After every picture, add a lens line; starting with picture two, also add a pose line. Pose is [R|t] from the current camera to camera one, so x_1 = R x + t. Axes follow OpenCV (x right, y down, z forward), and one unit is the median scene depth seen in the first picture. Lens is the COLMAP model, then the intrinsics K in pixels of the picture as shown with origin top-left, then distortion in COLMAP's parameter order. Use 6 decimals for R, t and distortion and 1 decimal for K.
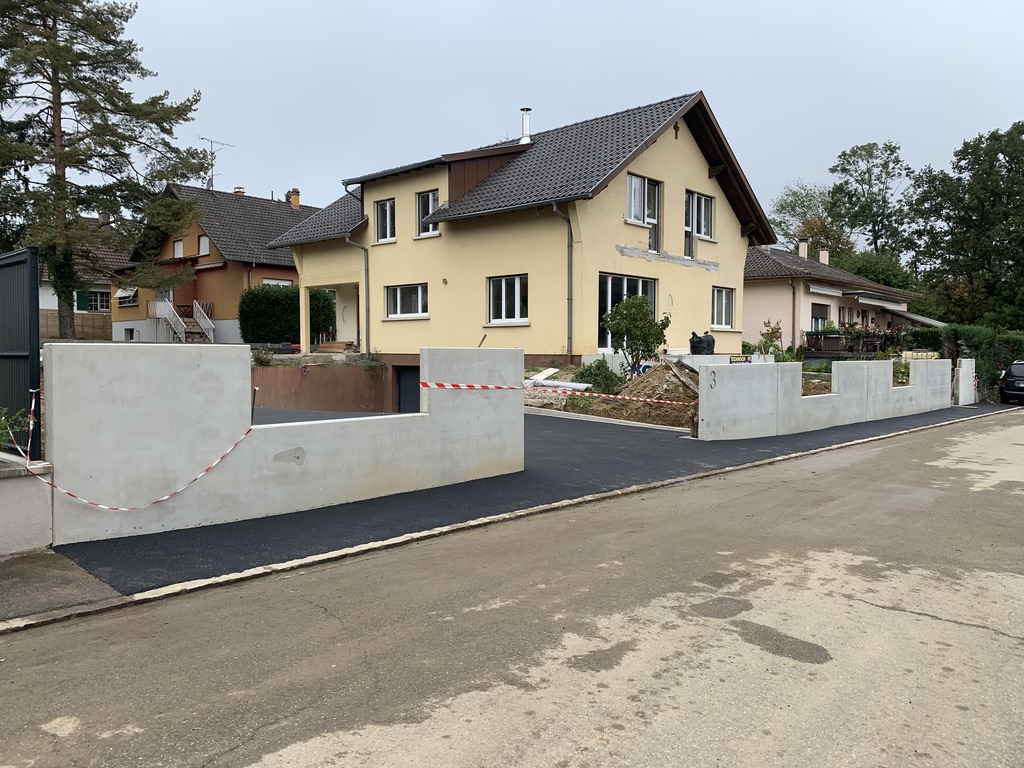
lens RADIAL K [[779.2, 0, 512.0], [0, 779.2, 384.0], [0, 0, 1]] dist [0.008855, 0.005834]
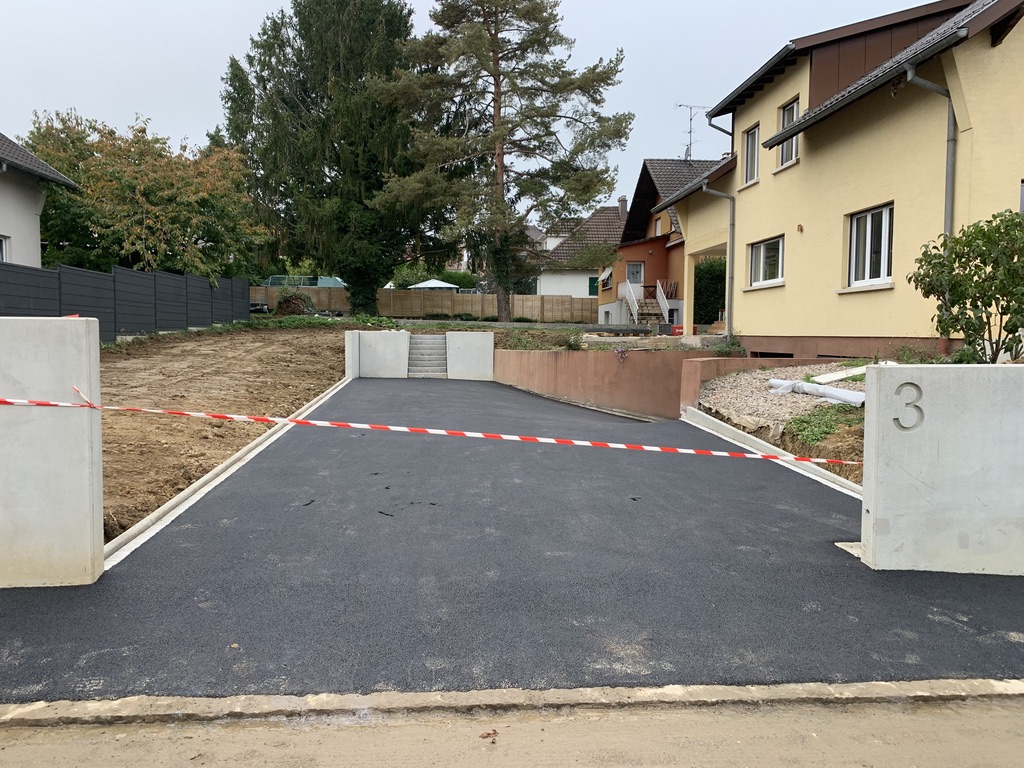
lens RADIAL K [[779.2, 0, 512.0], [0, 779.2, 384.0], [0, 0, 1]] dist [0.008855, 0.005834]
pose [[0.731652, 0.045110, -0.680185, 0.177160], [-0.029890, 0.998971, 0.034101, -0.011042], [0.681023, -0.004619, 0.732247, 0.290903]]
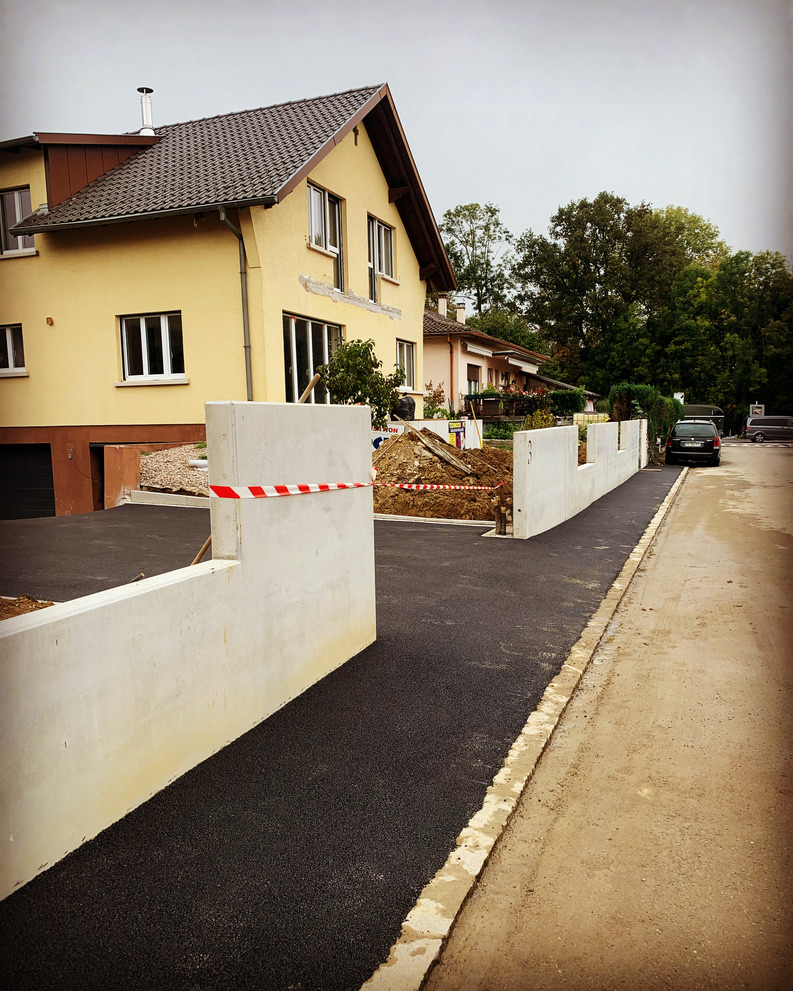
lens RADIAL K [[802.1, 0, 400.4], [0, 802.1, 518.7], [0, 0, 1]] dist [0.087967, -0.175007]
pose [[0.931942, -0.062908, 0.357108, -0.055850], [0.034545, 0.995760, 0.085261, -0.005809], [-0.360958, -0.067122, 0.930164, 0.173949]]
